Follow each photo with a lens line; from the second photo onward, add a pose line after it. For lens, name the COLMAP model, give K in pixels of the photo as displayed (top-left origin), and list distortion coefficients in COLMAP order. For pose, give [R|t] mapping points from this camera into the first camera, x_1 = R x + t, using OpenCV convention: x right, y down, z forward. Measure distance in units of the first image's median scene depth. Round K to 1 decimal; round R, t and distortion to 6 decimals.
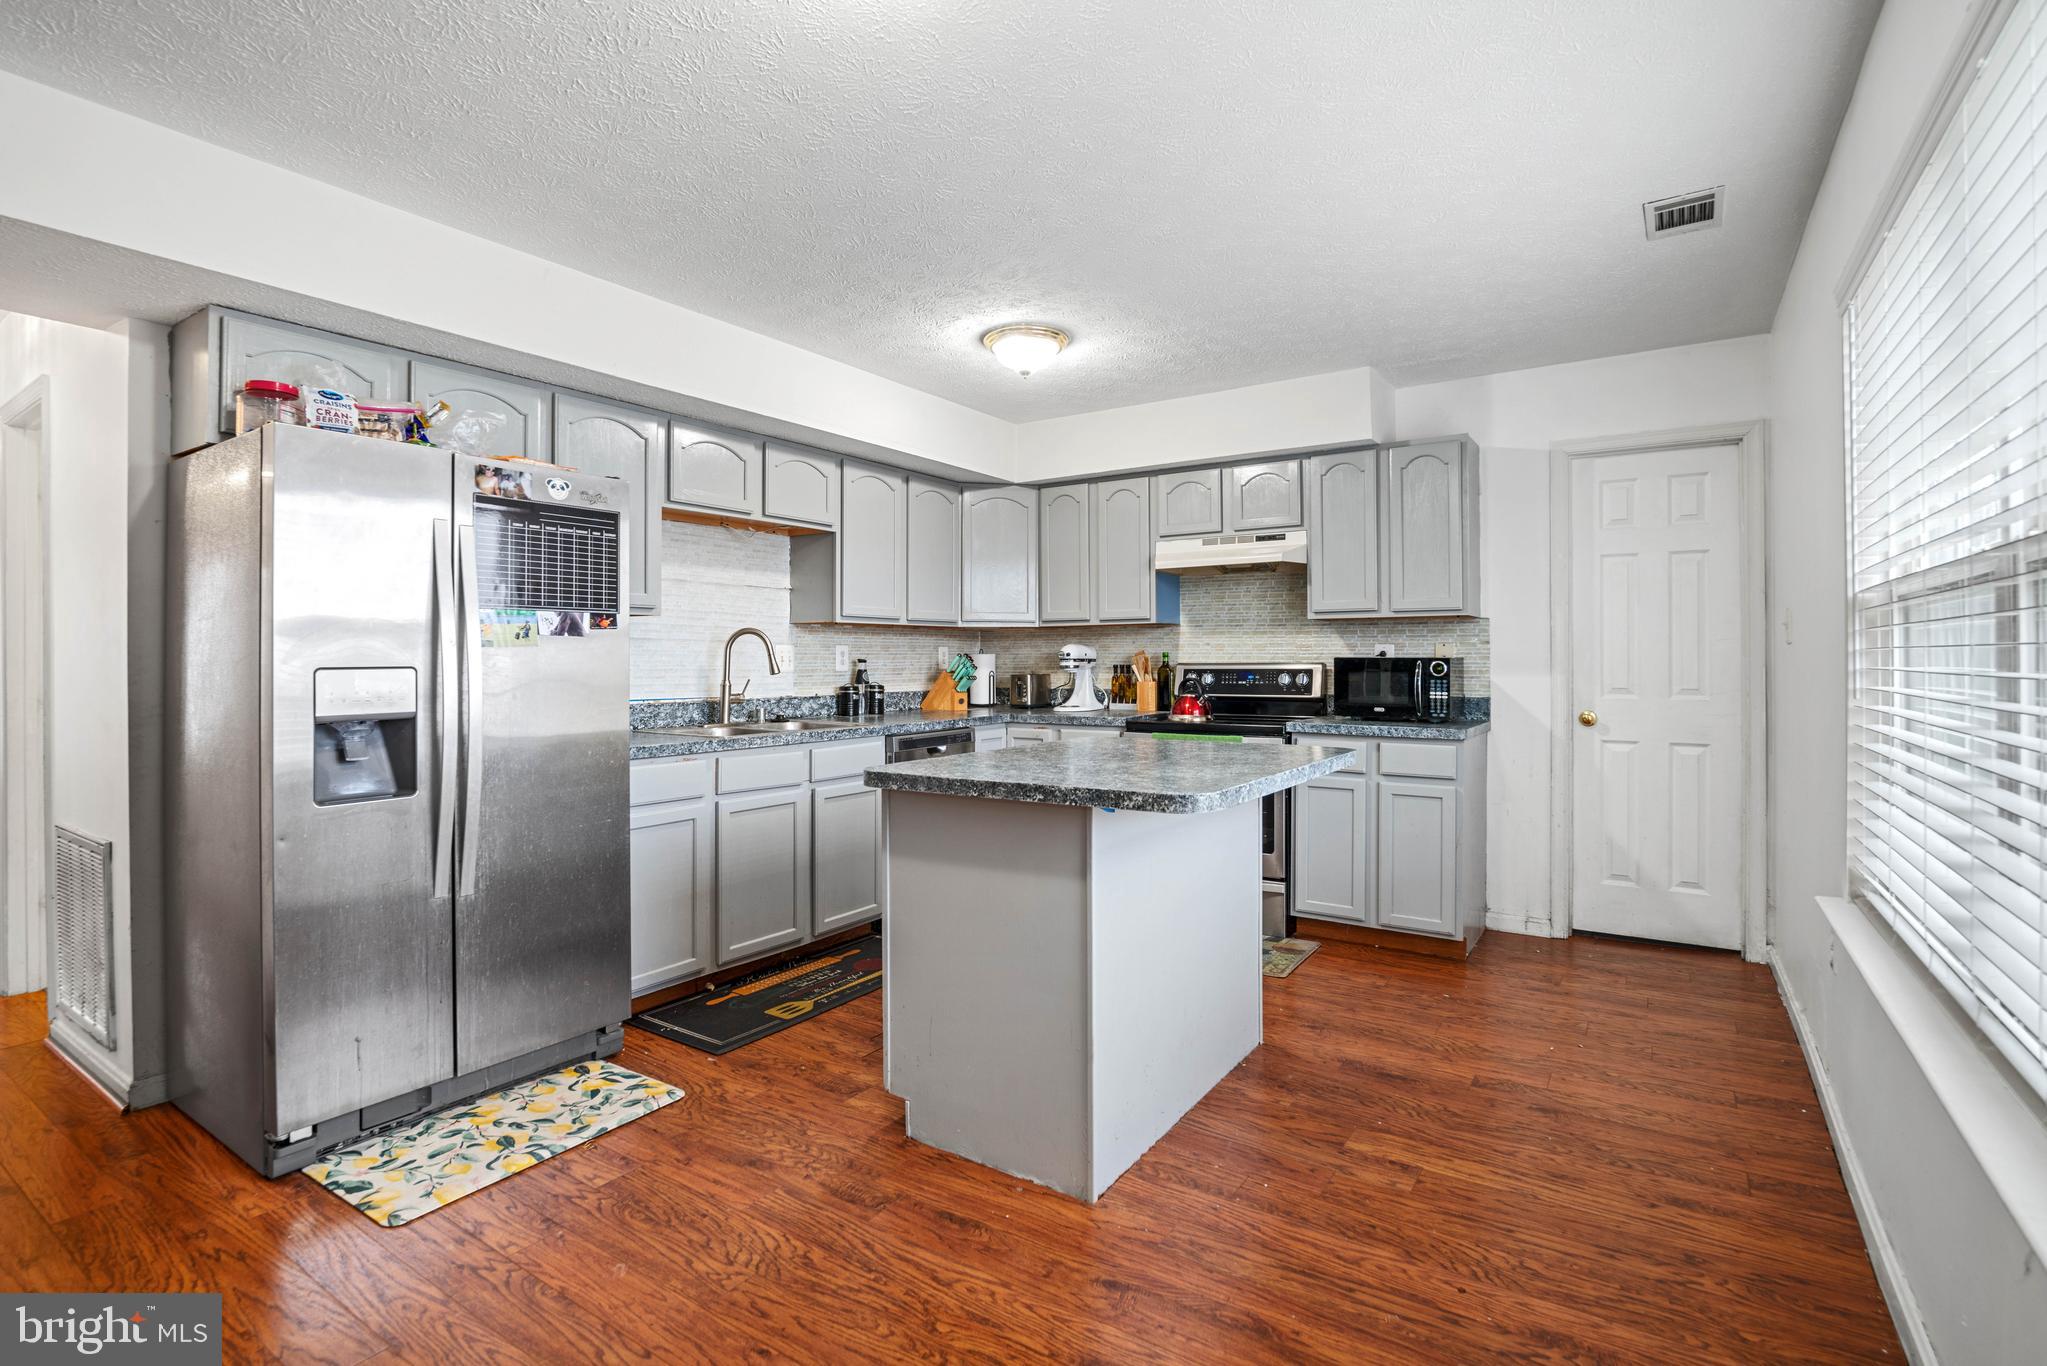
lens RADIAL K [[962.6, 0, 1026.3], [0, 962.6, 658.0], [0, 0, 1]] dist [-0.022777, 0.000128]
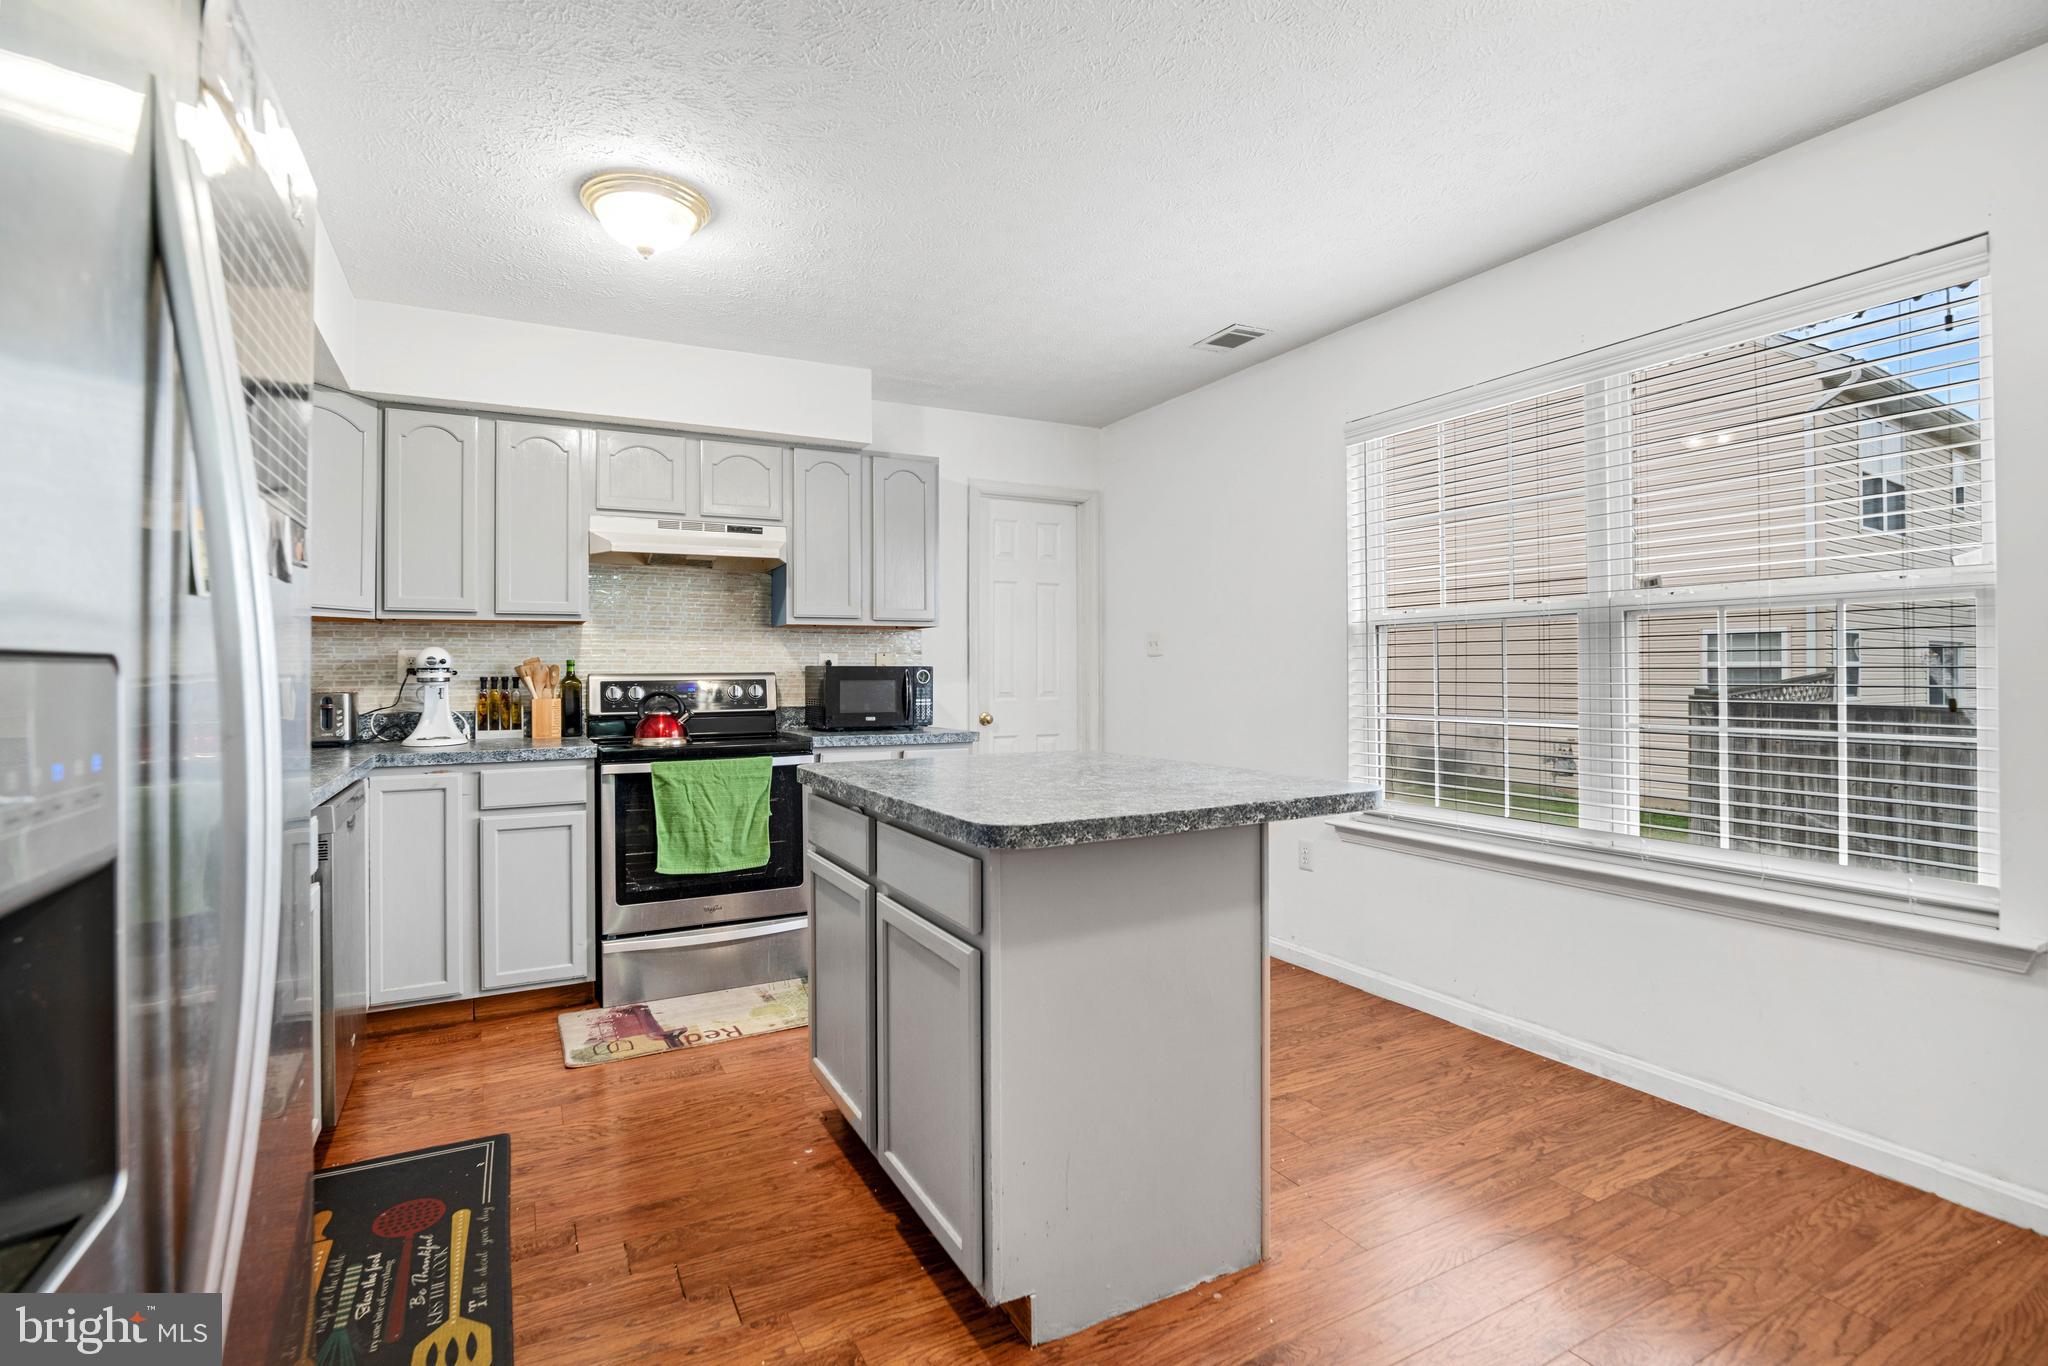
lens RADIAL K [[956.7, 0, 1013.3], [0, 956.7, 674.7], [0, 0, 1]] dist [-0.024701, -0.000054]
pose [[0.480405, -0.002451, 0.877043, -0.479312], [0.004069, 0.999992, 0.000565, 0.009390], [-0.877037, 0.003297, 0.480411, 0.449224]]
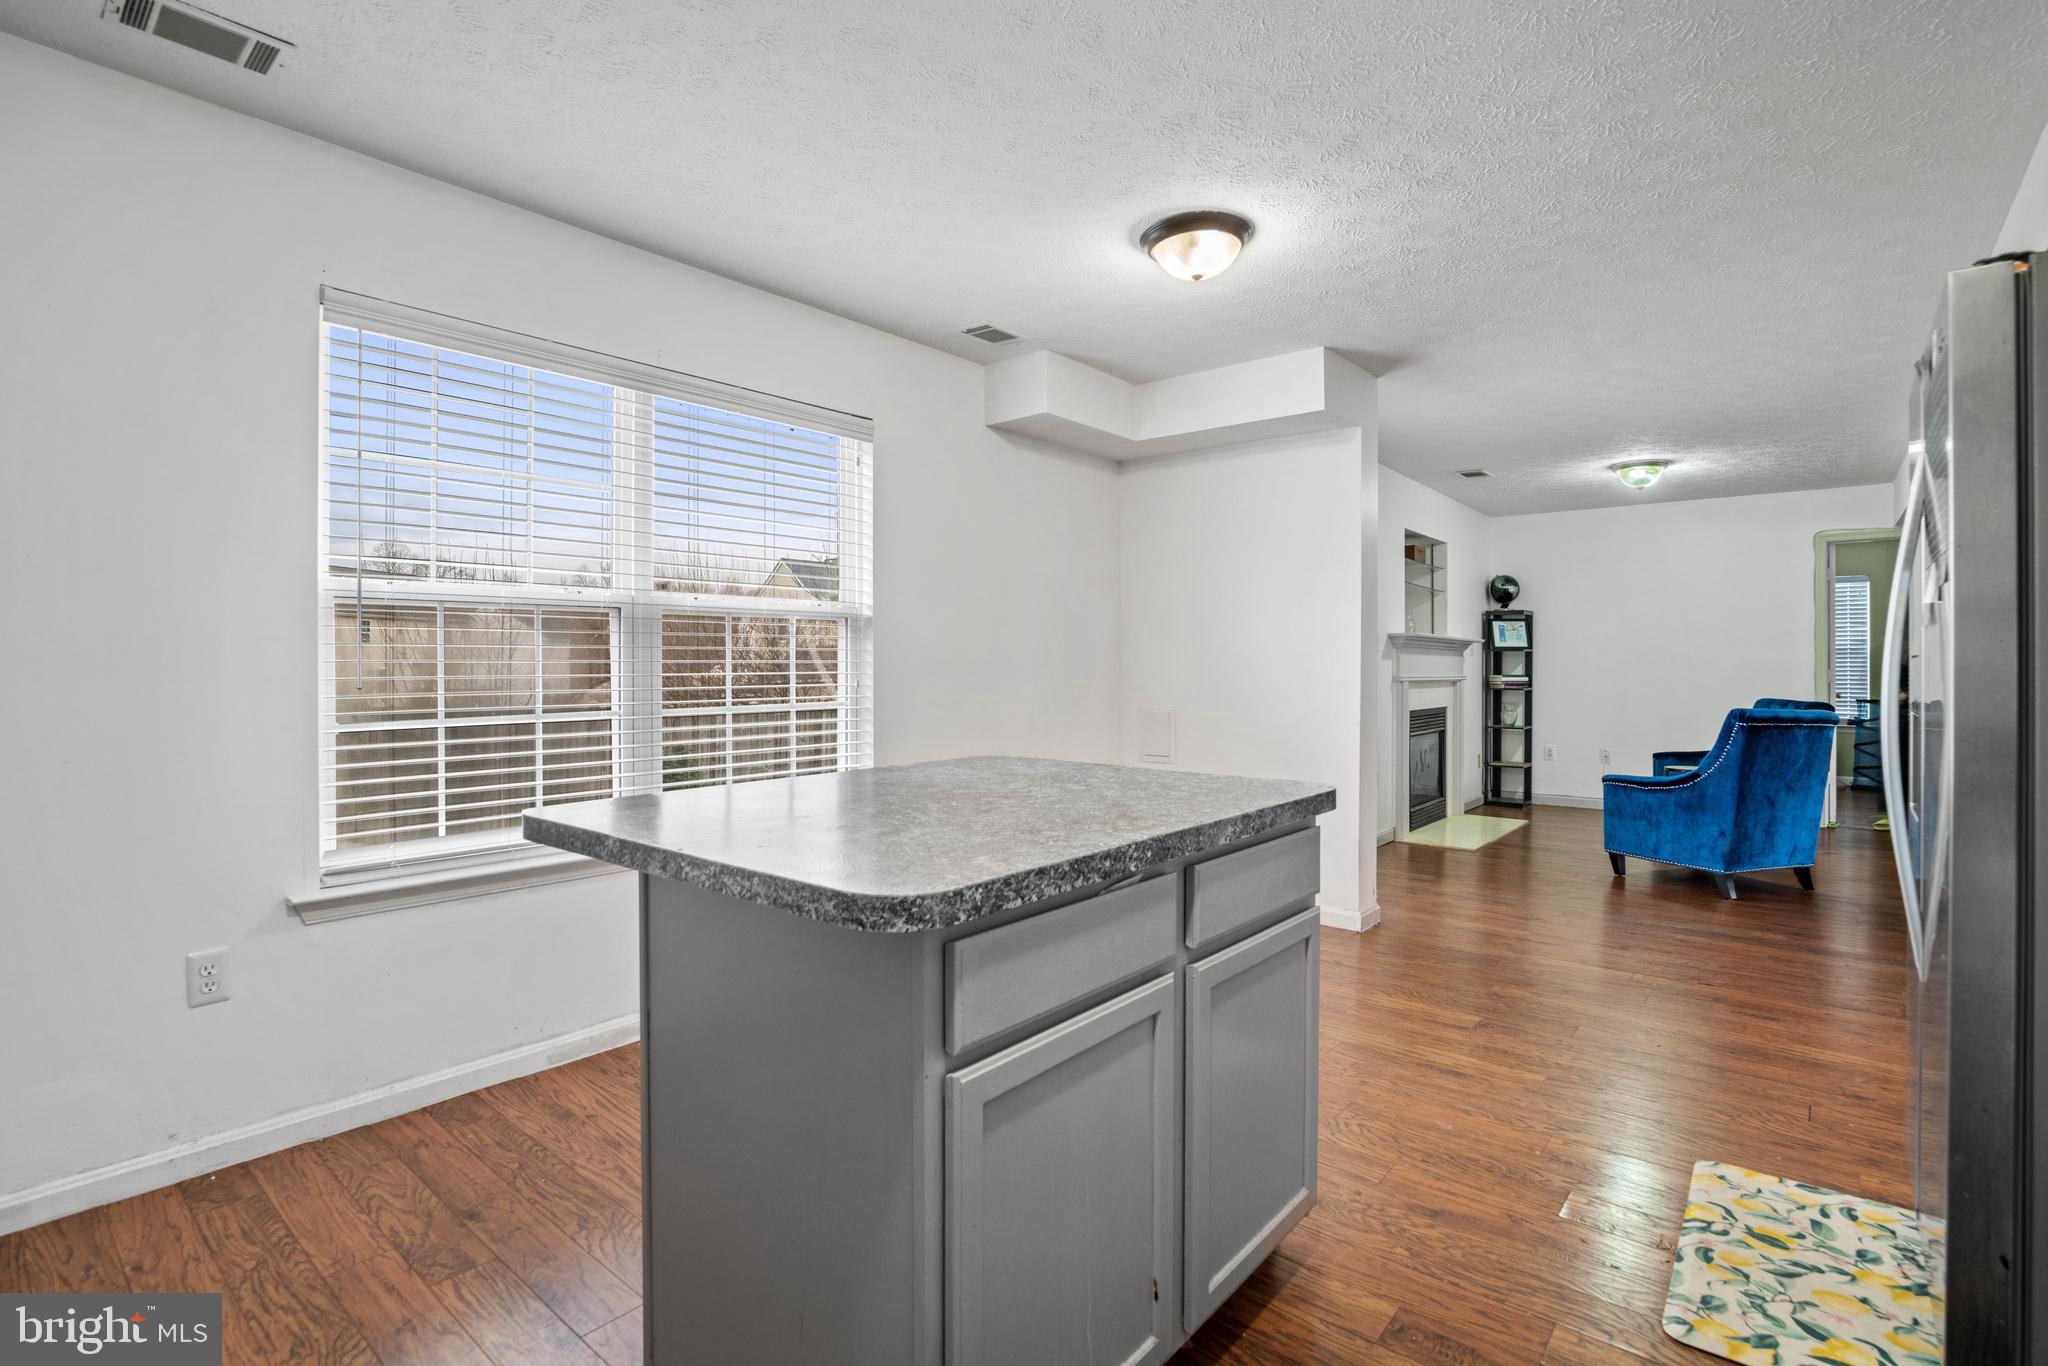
lens RADIAL K [[973.9, 0, 1021.9], [0, 973.9, 660.8], [0, 0, 1]] dist [-0.015871, 0.000355]
pose [[-0.993724, 0.002447, 0.111832, -0.003655], [0.002394, 0.999997, -0.000600, 0.008228], [-0.111833, -0.000329, -0.993727, 1.206622]]
